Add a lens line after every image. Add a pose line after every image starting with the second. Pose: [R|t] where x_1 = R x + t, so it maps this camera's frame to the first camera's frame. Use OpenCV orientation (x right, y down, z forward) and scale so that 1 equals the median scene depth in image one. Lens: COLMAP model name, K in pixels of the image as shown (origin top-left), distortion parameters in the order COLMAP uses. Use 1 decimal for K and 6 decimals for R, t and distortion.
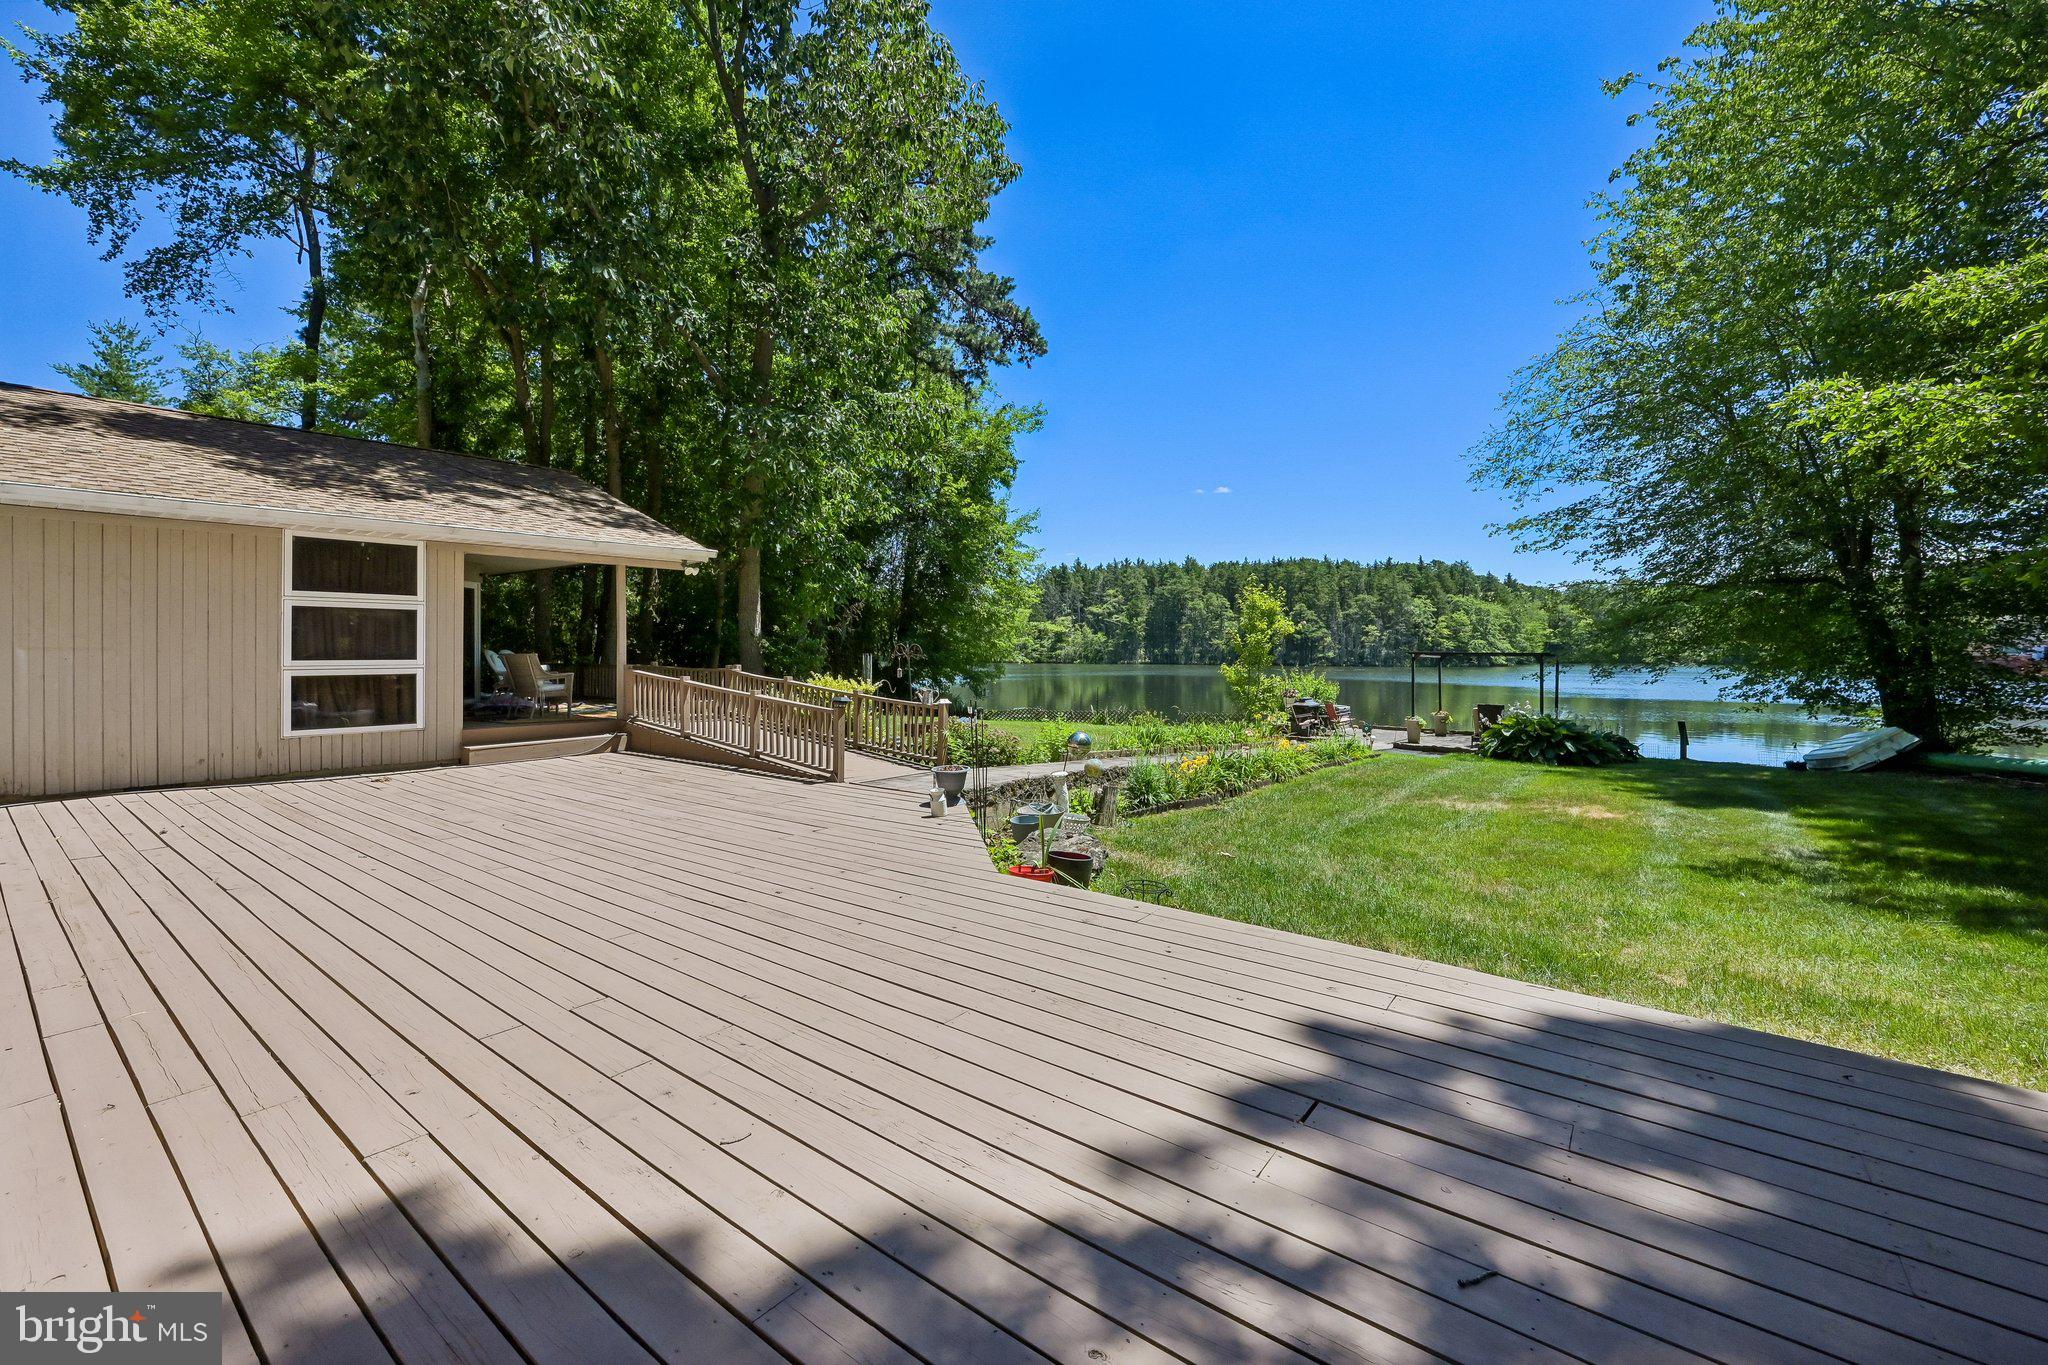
lens RADIAL K [[833.1, 0, 1035.1], [0, 833.1, 670.9], [0, 0, 1]] dist [0.000475, -0.000055]
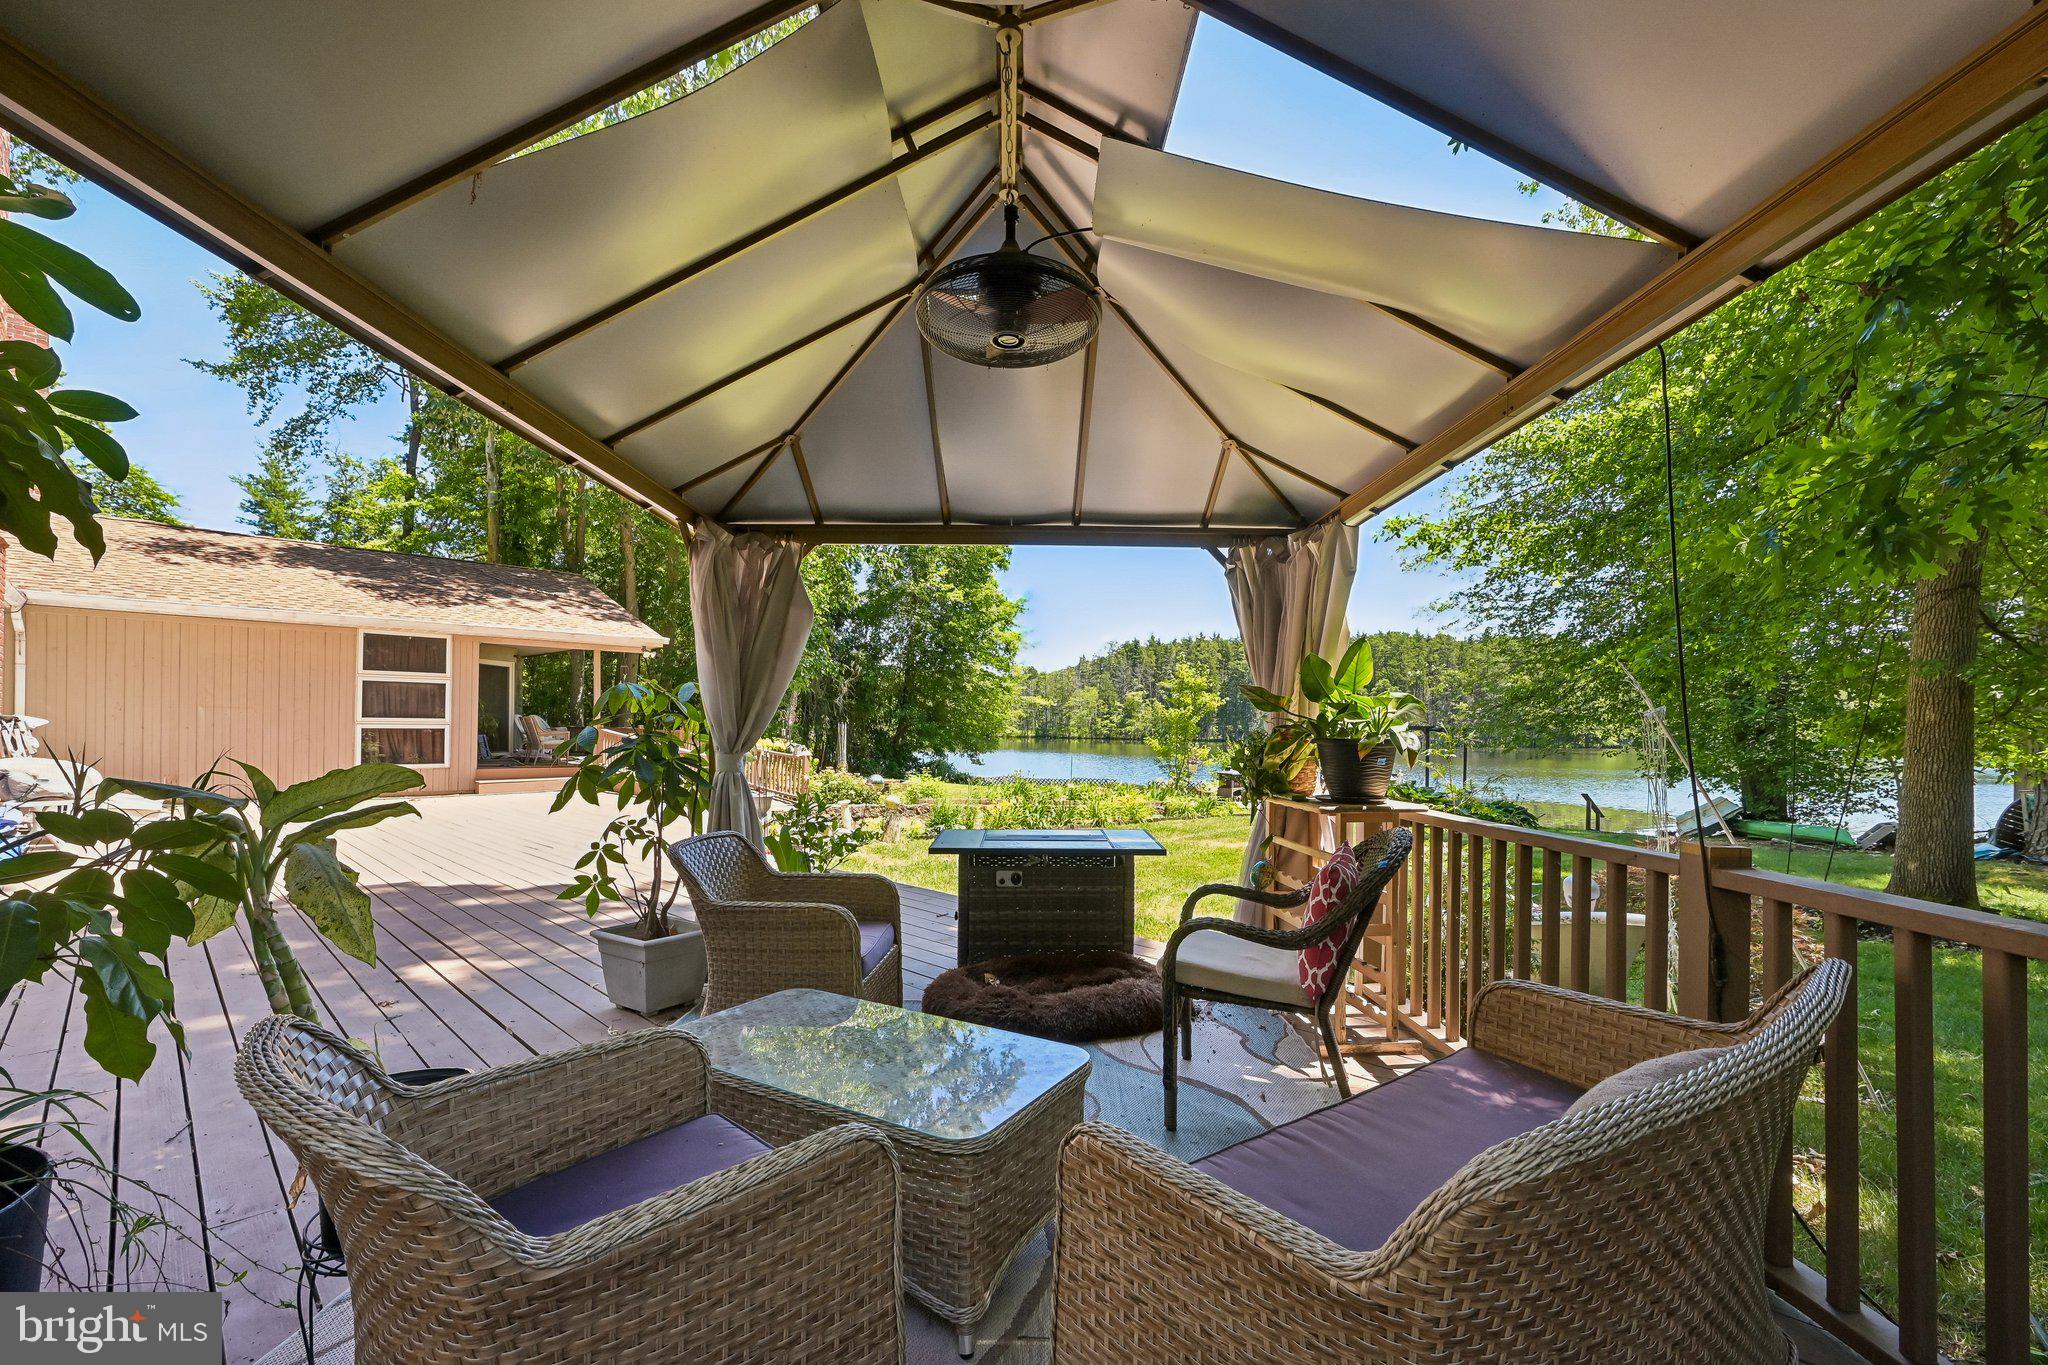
lens RADIAL K [[864.4, 0, 1023.1], [0, 864.4, 745.0], [0, 0, 1]] dist [0.001226, 0.000047]
pose [[0.992565, 0.011792, -0.121142, 0.319872], [-0.012241, 0.999921, -0.002959, 0.018635], [0.121097, 0.004420, 0.992631, -0.265305]]
